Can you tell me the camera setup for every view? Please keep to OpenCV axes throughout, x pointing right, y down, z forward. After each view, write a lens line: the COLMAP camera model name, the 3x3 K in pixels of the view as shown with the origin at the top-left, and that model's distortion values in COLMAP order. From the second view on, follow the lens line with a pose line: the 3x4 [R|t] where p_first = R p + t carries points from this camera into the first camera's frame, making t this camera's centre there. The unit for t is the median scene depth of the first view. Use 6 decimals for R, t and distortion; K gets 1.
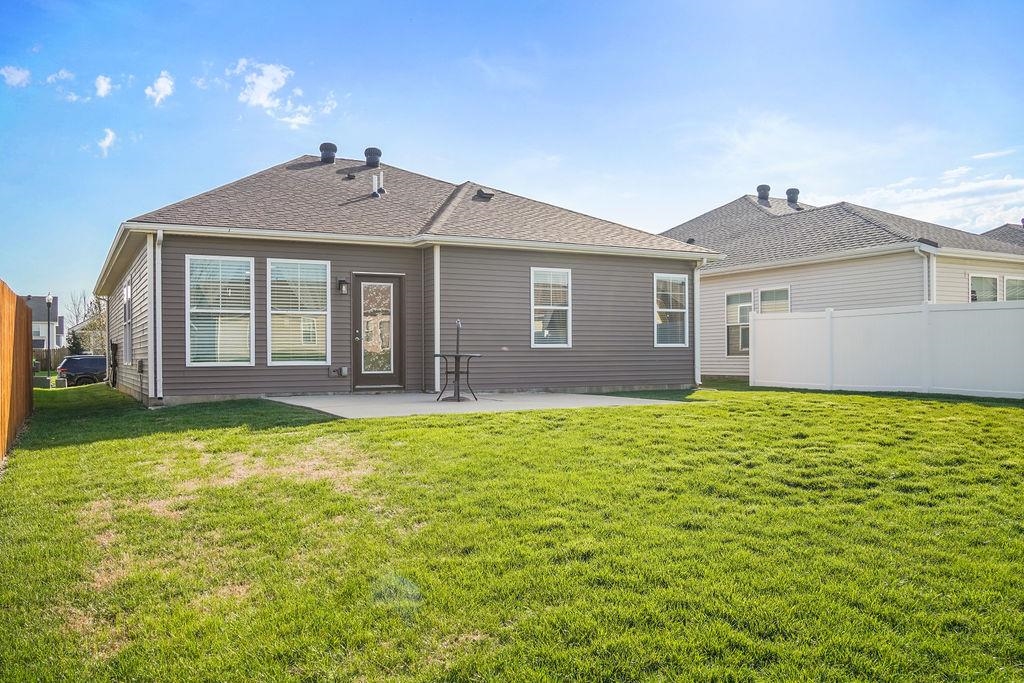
lens RADIAL K [[850.5, 0, 512.0], [0, 850.5, 341.5], [0, 0, 1]] dist [-0.001002, 0.073739]
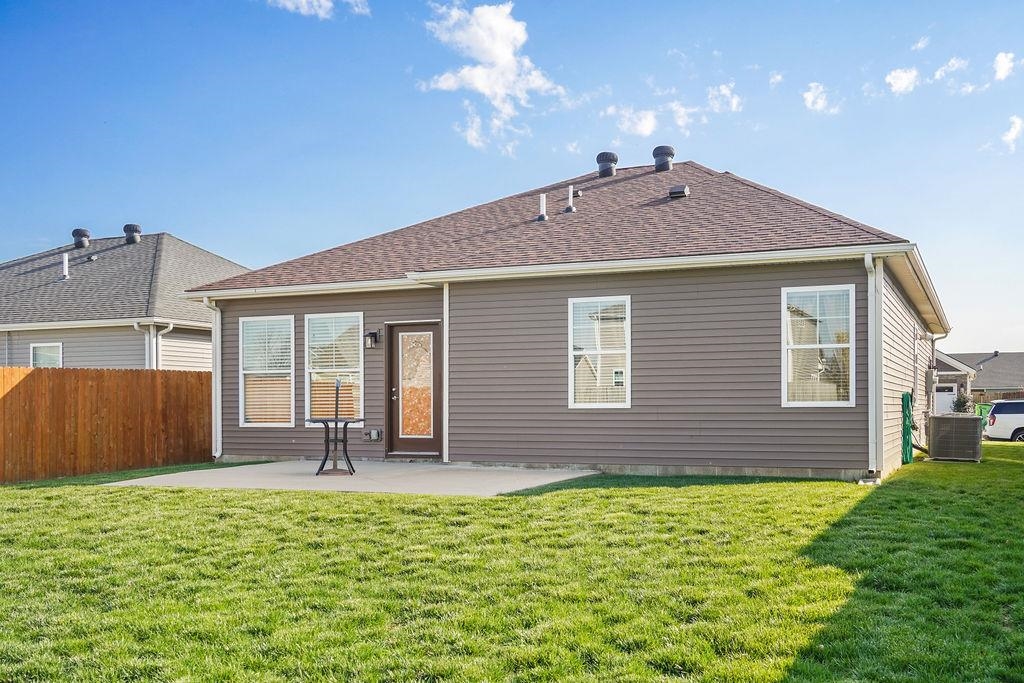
lens RADIAL K [[1075.0, 0, 512.2], [0, 1075.0, 393.6], [0, 0, 1]] dist [0.003981, -0.020379]
pose [[0.625106, -0.005782, -0.780519, 0.696437], [0.012751, 0.999915, 0.002805, -0.008422], [0.780436, -0.011706, 0.625126, 0.372304]]
